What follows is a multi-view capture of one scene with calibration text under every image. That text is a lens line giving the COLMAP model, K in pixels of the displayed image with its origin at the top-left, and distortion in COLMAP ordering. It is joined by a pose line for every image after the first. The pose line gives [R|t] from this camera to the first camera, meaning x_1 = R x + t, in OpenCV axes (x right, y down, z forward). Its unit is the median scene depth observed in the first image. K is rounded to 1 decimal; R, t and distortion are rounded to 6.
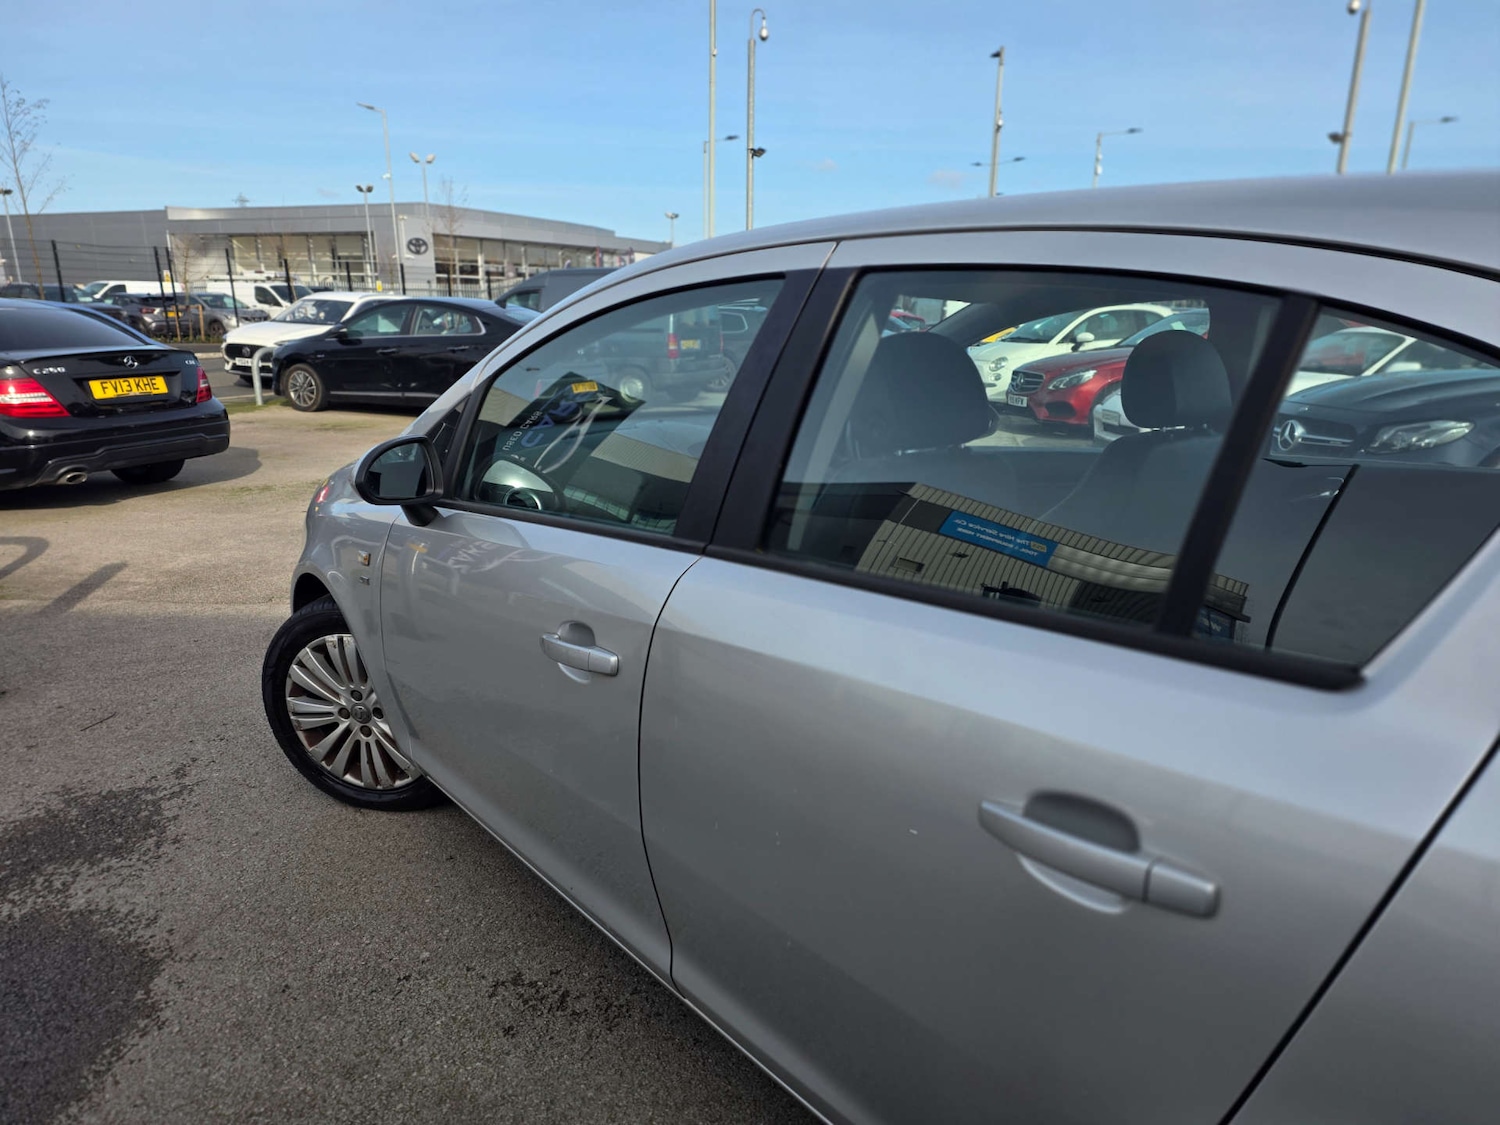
lens RADIAL K [[1019.0, 0, 755.6], [0, 1019.0, 574.9], [0, 0, 1]] dist [0.066010, -0.053974]
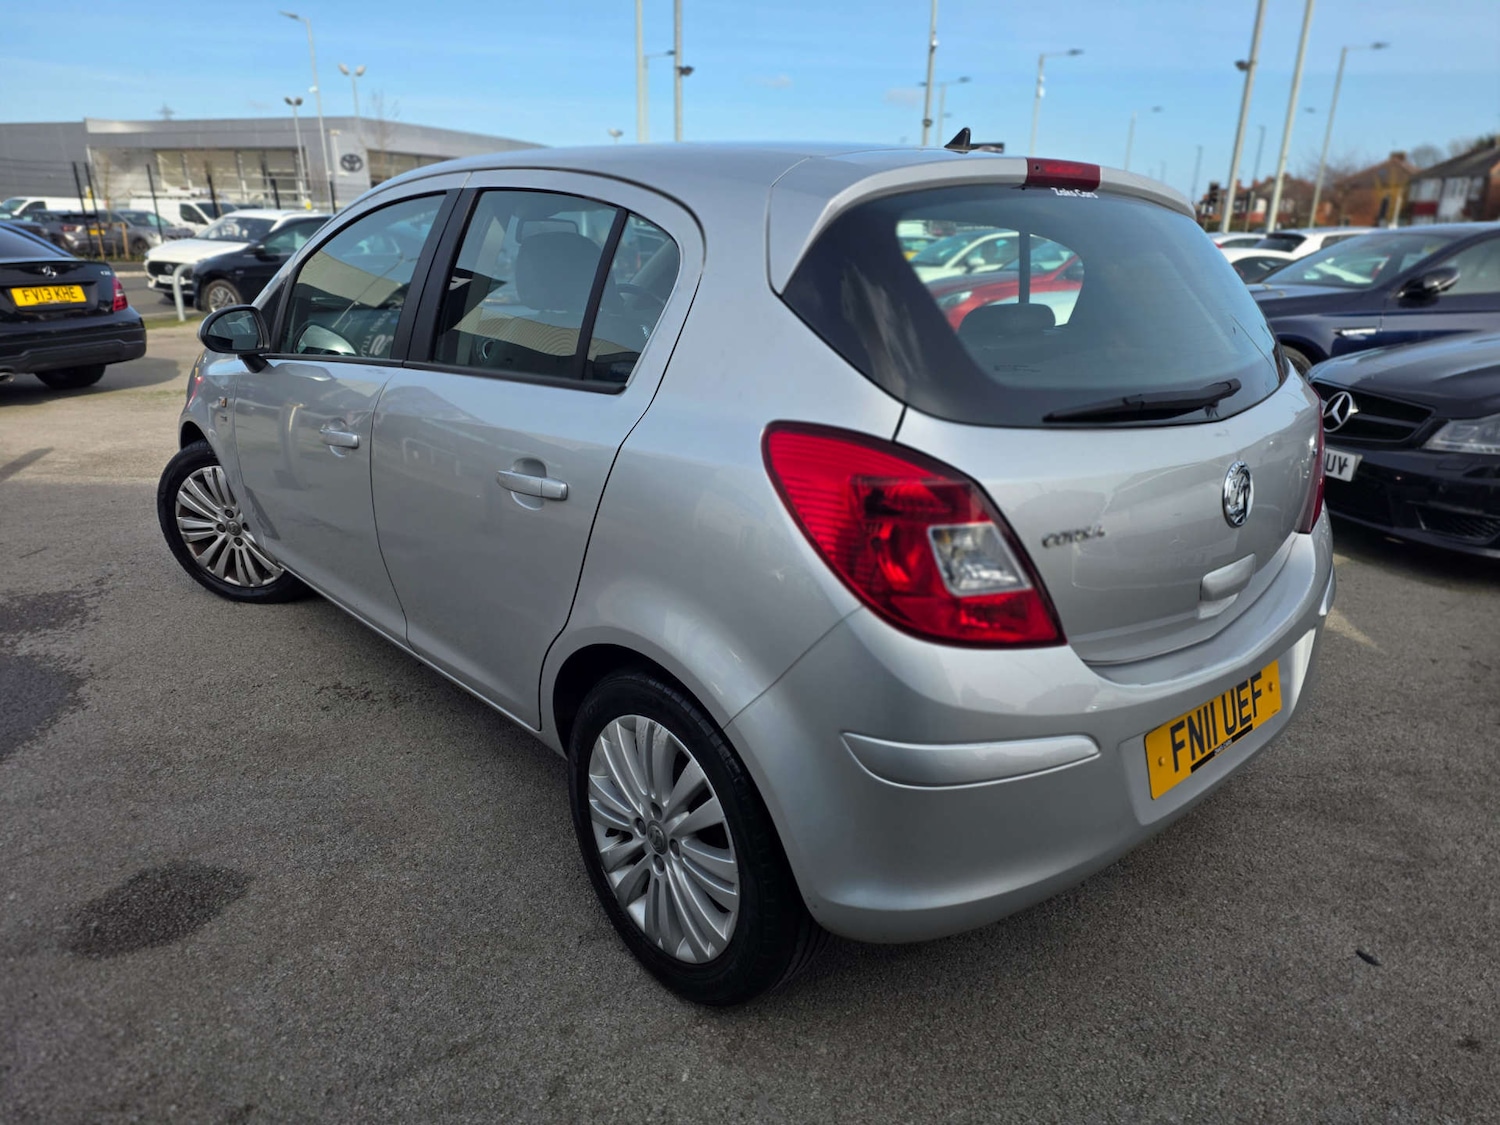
lens RADIAL K [[1019.0, 0, 755.6], [0, 1019.0, 574.9], [0, 0, 1]] dist [0.066010, -0.053974]
pose [[0.999089, -0.007444, 0.042029, 0.085775], [0.004588, 0.997699, 0.067642, 0.039426], [-0.042436, -0.067387, 0.996824, -0.133763]]
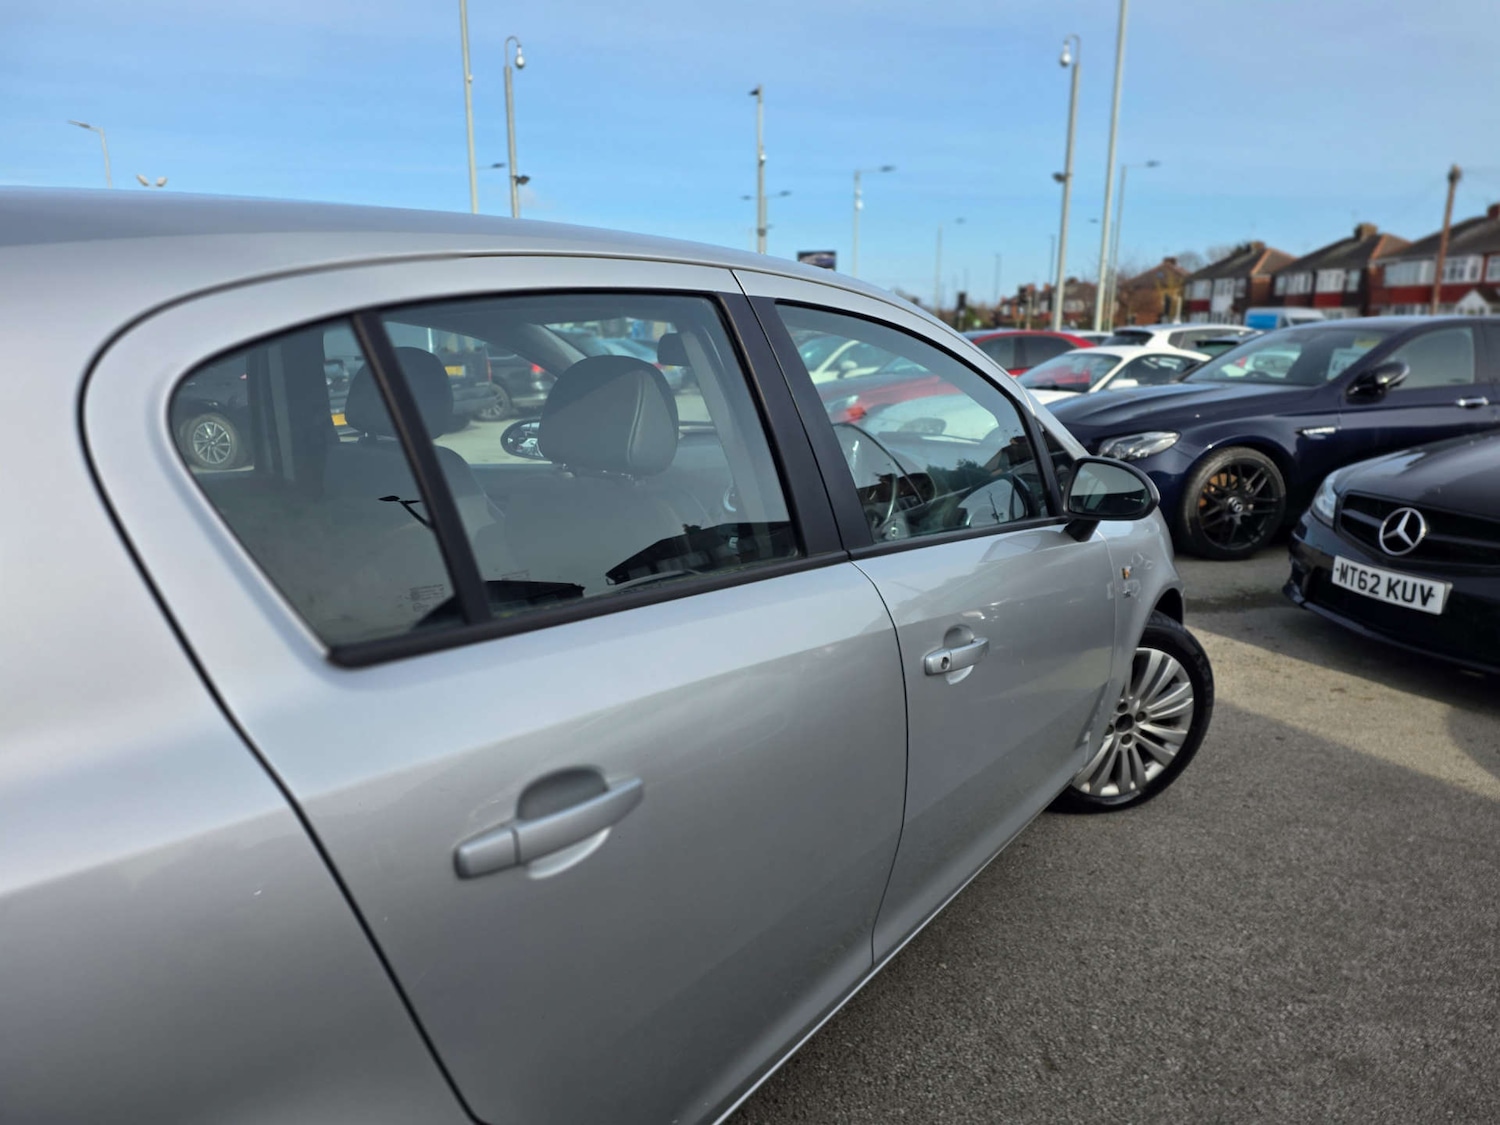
lens RADIAL K [[1019.0, 0, 755.6], [0, 1019.0, 574.9], [0, 0, 1]] dist [0.066010, -0.053974]
pose [[0.979405, -0.059789, 0.192852, 0.030309], [0.064897, 0.997686, -0.020270, -0.003762], [-0.191193, 0.032368, 0.981019, 0.021720]]
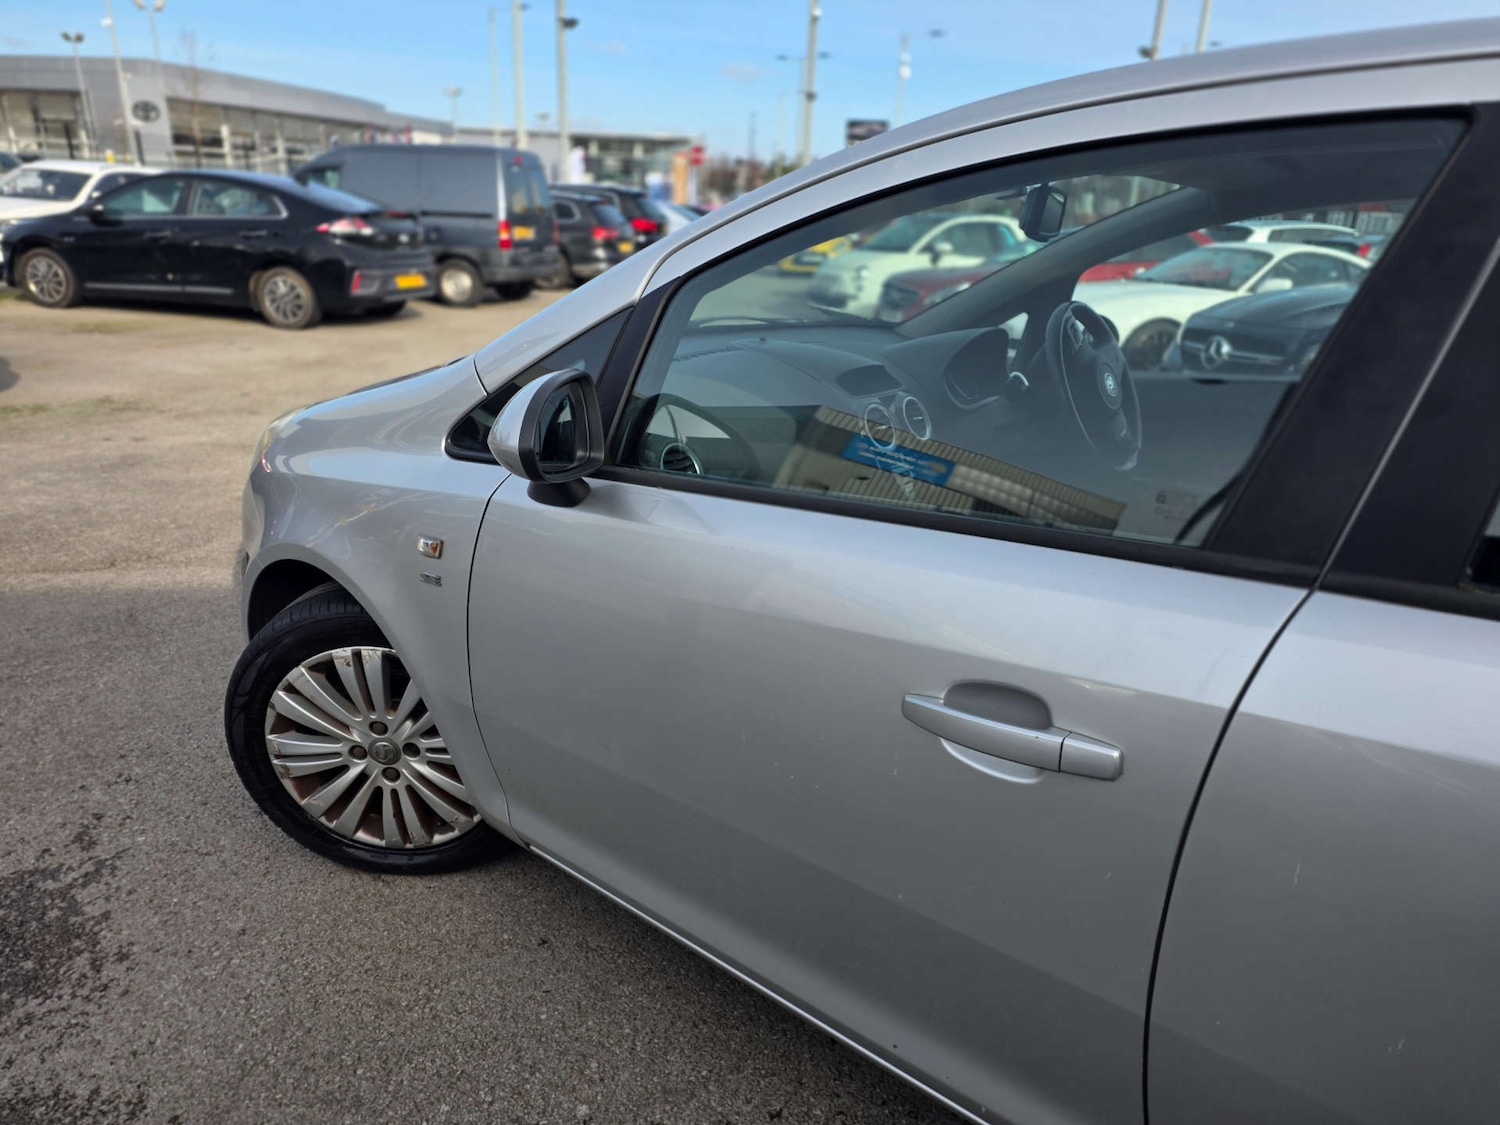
lens RADIAL K [[1033.4, 0, 782.8], [0, 1033.4, 575.2], [0, 0, 1]] dist [0.019654, -0.003739]
pose [[0.976709, -0.038703, 0.211050, -0.094800], [0.020076, 0.995767, 0.089699, -0.017291], [-0.213628, -0.083373, 0.973351, 0.089843]]
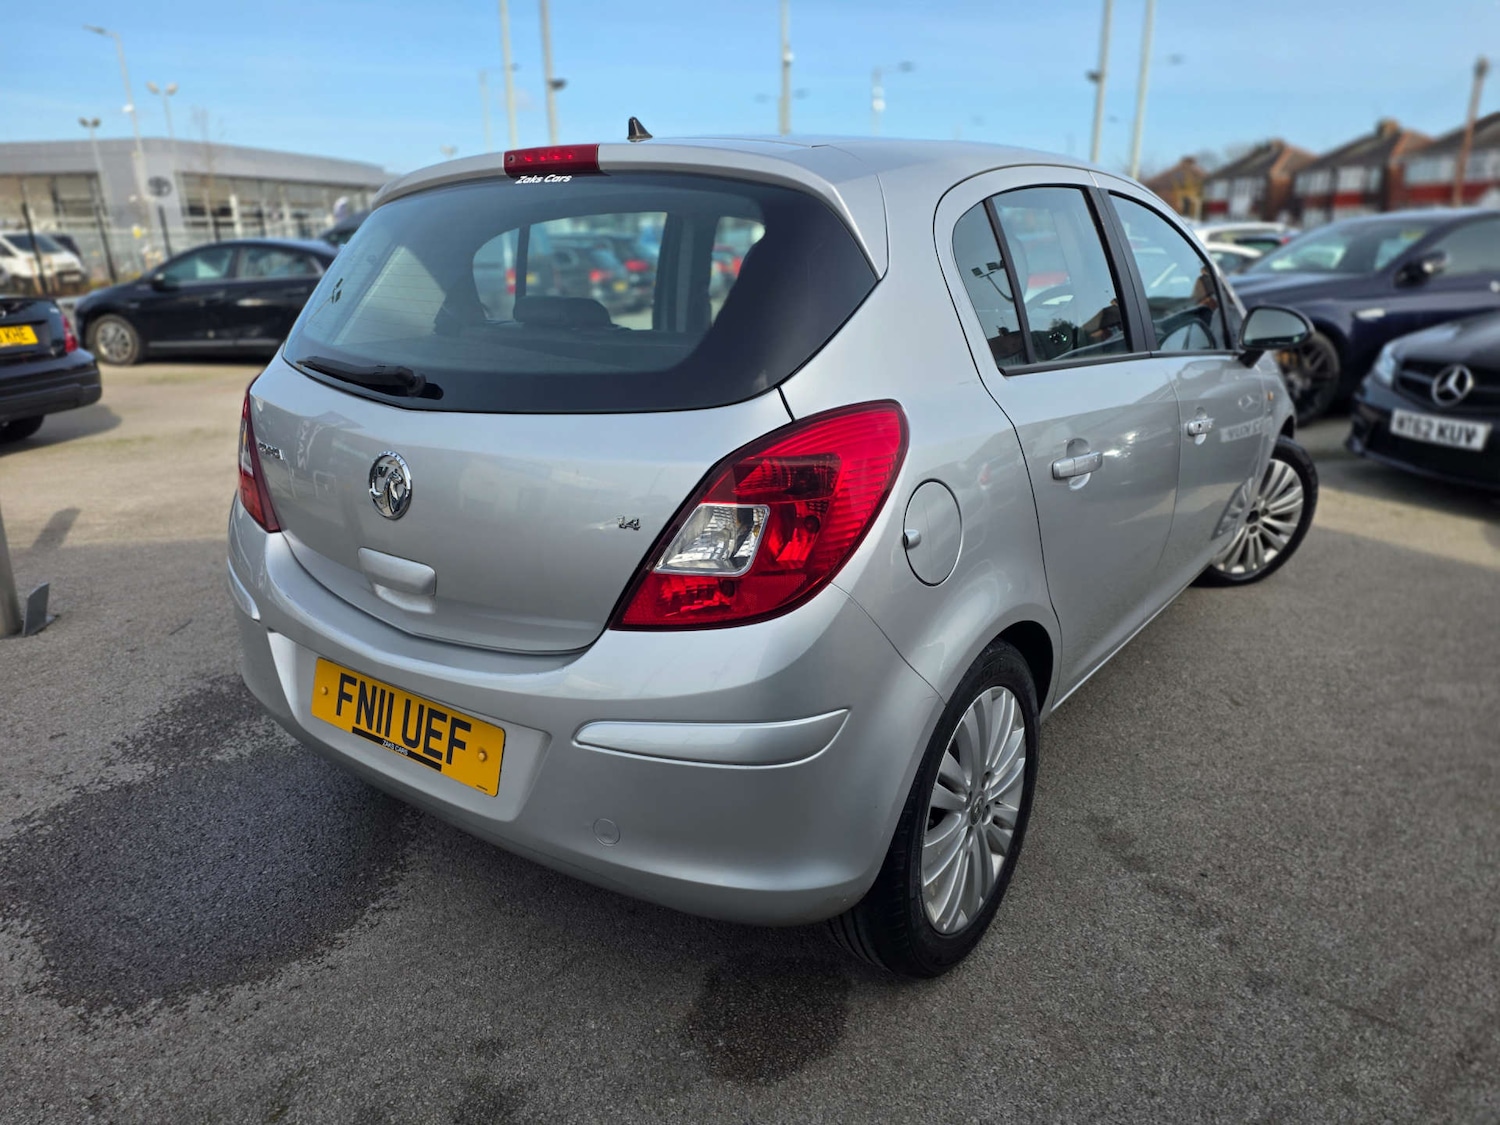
lens RADIAL K [[1014.1, 0, 774.2], [0, 1014.1, 564.3], [0, 0, 1]] dist [0.078662, -0.060343]
pose [[0.976825, -0.087039, 0.195541, -0.102471], [0.077968, 0.995512, 0.053630, 0.029546], [-0.199332, -0.037141, 0.979228, -0.086160]]
